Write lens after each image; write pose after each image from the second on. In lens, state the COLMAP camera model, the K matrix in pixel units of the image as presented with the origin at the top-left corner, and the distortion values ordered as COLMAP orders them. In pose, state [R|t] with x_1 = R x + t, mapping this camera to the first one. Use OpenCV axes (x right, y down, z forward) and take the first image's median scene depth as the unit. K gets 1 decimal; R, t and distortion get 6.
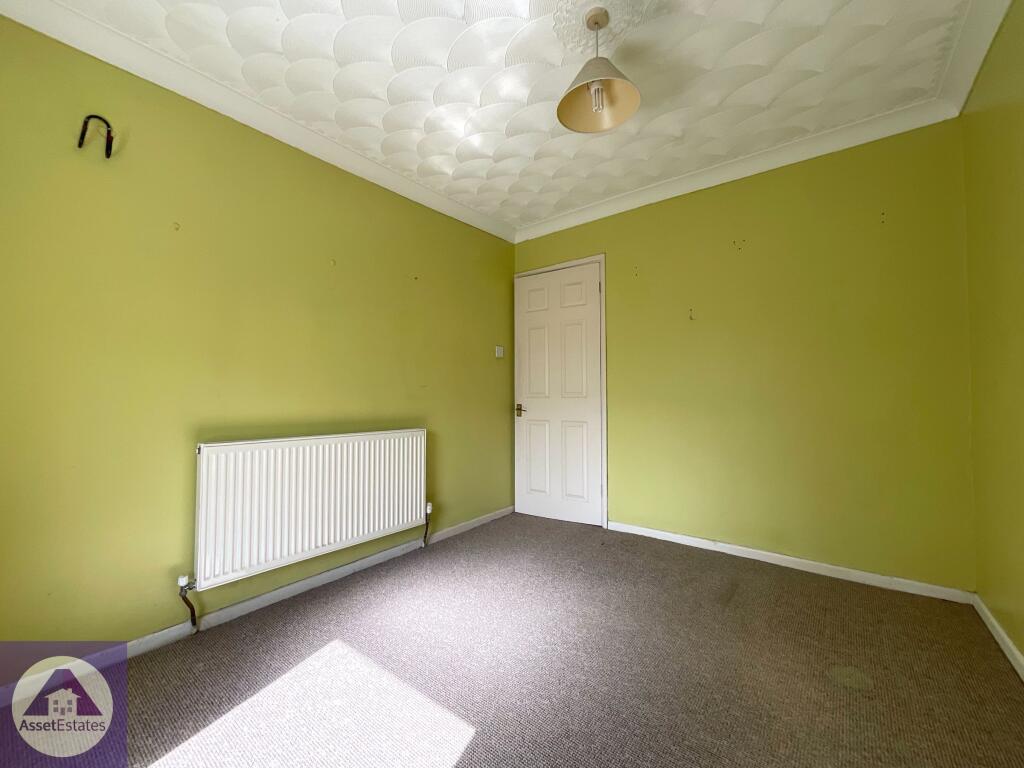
lens RADIAL K [[413.8, 0, 513.2], [0, 413.8, 386.7], [0, 0, 1]] dist [-0.004253, -0.000747]
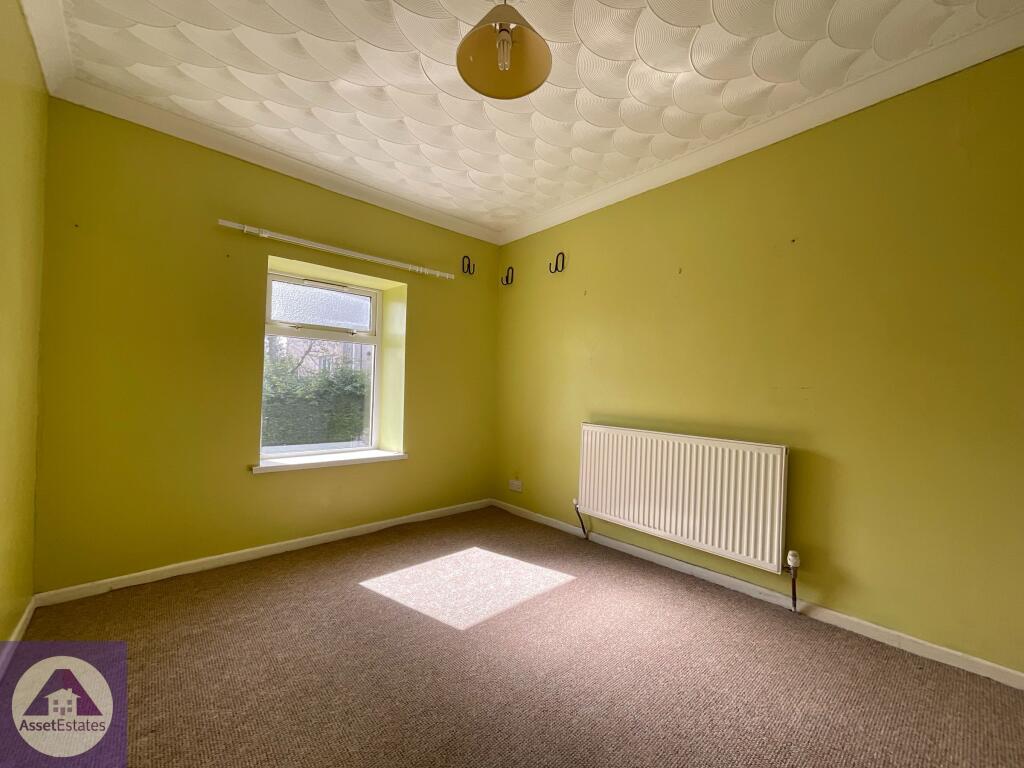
lens RADIAL K [[413.8, 0, 513.0], [0, 413.8, 385.1], [0, 0, 1]] dist [-0.004253, -0.000747]
pose [[-0.170326, -0.010204, -0.985335, 0.701706], [-0.008546, 0.999924, -0.008877, 0.005068], [0.985351, 0.006908, -0.170400, 0.774926]]
